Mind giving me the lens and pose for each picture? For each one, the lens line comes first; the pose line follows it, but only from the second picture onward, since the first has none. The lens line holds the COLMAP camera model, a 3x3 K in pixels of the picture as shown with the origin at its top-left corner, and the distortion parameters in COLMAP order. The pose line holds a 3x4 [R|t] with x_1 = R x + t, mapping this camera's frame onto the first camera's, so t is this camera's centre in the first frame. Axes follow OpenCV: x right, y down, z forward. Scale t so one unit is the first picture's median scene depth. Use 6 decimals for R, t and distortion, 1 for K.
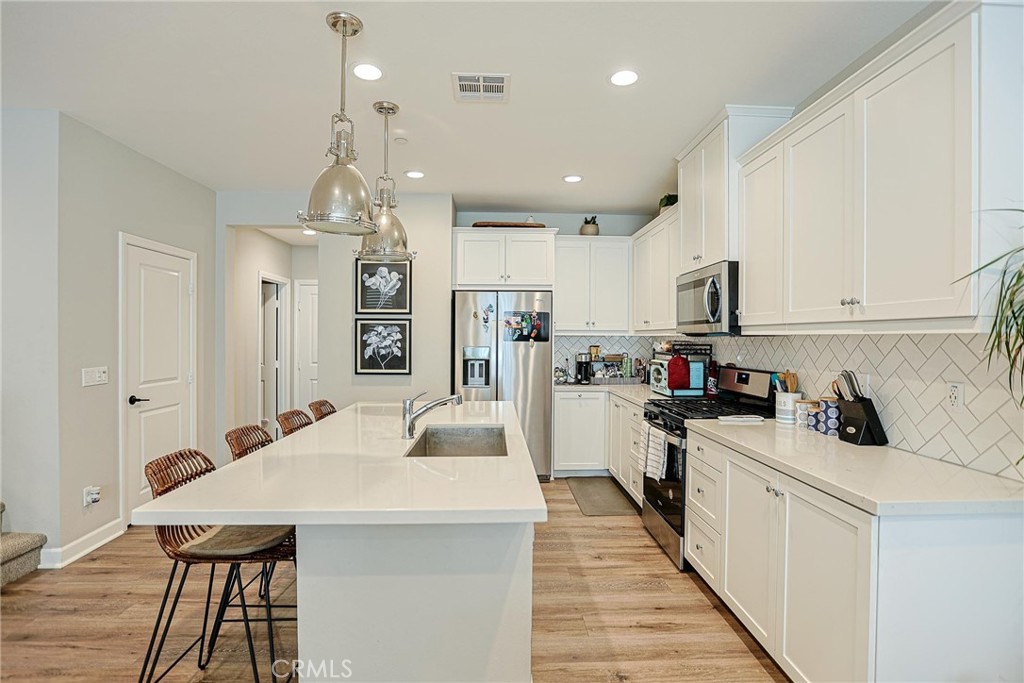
lens RADIAL K [[496.1, 0, 493.1], [0, 496.1, 341.4], [0, 0, 1]] dist [-0.023230, 0.008787]
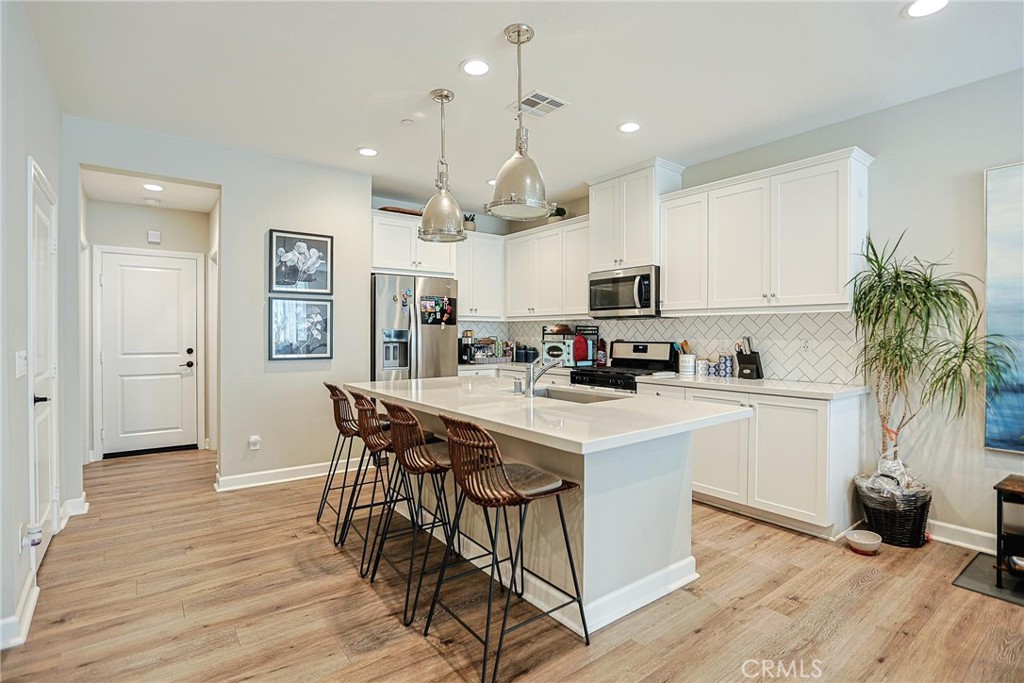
lens RADIAL K [[493.3, 0, 495.7], [0, 493.3, 336.6], [0, 0, 1]] dist [-0.029657, 0.009008]
pose [[0.822726, -0.005231, 0.568415, -0.550720], [0.005001, 0.999986, 0.001964, 0.030430], [-0.568417, 0.001226, 0.822740, 0.057526]]
